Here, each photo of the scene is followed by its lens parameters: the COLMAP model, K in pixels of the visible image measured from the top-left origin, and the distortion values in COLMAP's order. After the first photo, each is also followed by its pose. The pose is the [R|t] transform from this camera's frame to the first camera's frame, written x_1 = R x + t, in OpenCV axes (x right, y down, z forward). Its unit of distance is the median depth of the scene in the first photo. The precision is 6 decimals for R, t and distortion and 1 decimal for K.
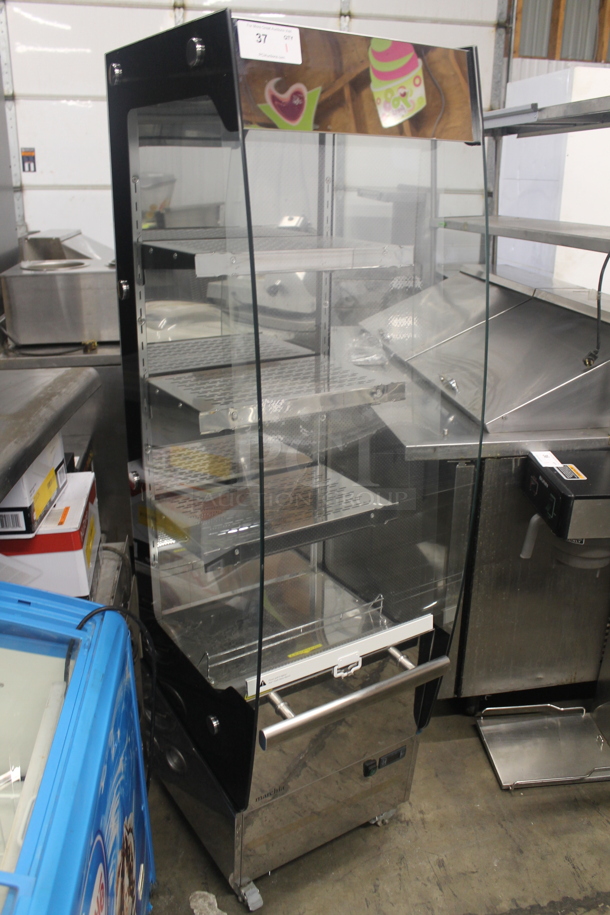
lens RADIAL K [[750.5, 0, 301.1], [0, 750.5, 452.8], [0, 0, 1]] dist [-0.171425, 0.107188]
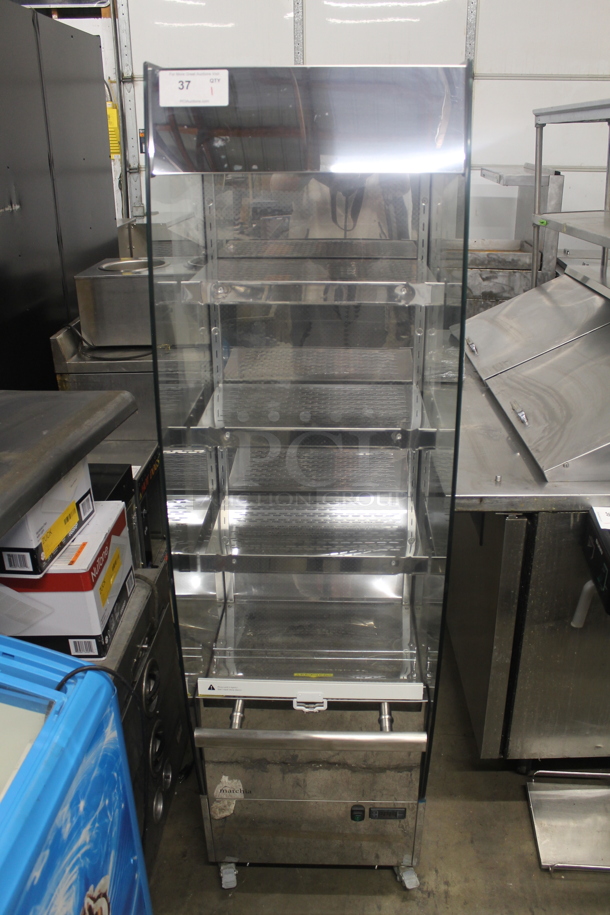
lens RADIAL K [[751.5, 0, 305.0], [0, 751.5, 457.5], [0, 0, 1]] dist [-0.161692, 0.110526]
pose [[0.983657, 0.047457, -0.173683, 0.128483], [-0.039704, 0.998065, 0.047846, -0.093012], [0.175618, -0.040169, 0.983639, 0.083463]]
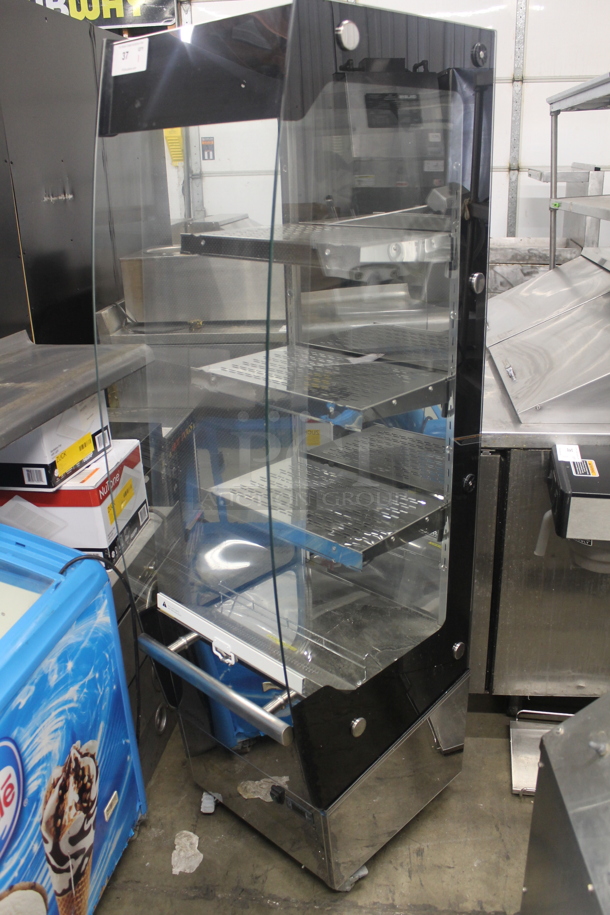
lens RADIAL K [[753.1, 0, 300.8], [0, 753.1, 462.2], [0, 0, 1]] dist [-0.191089, 0.138920]
pose [[0.960497, 0.065685, -0.270427, 0.261335], [-0.056912, 0.997571, 0.040164, 0.002025], [0.272408, -0.023187, 0.961902, 0.005099]]
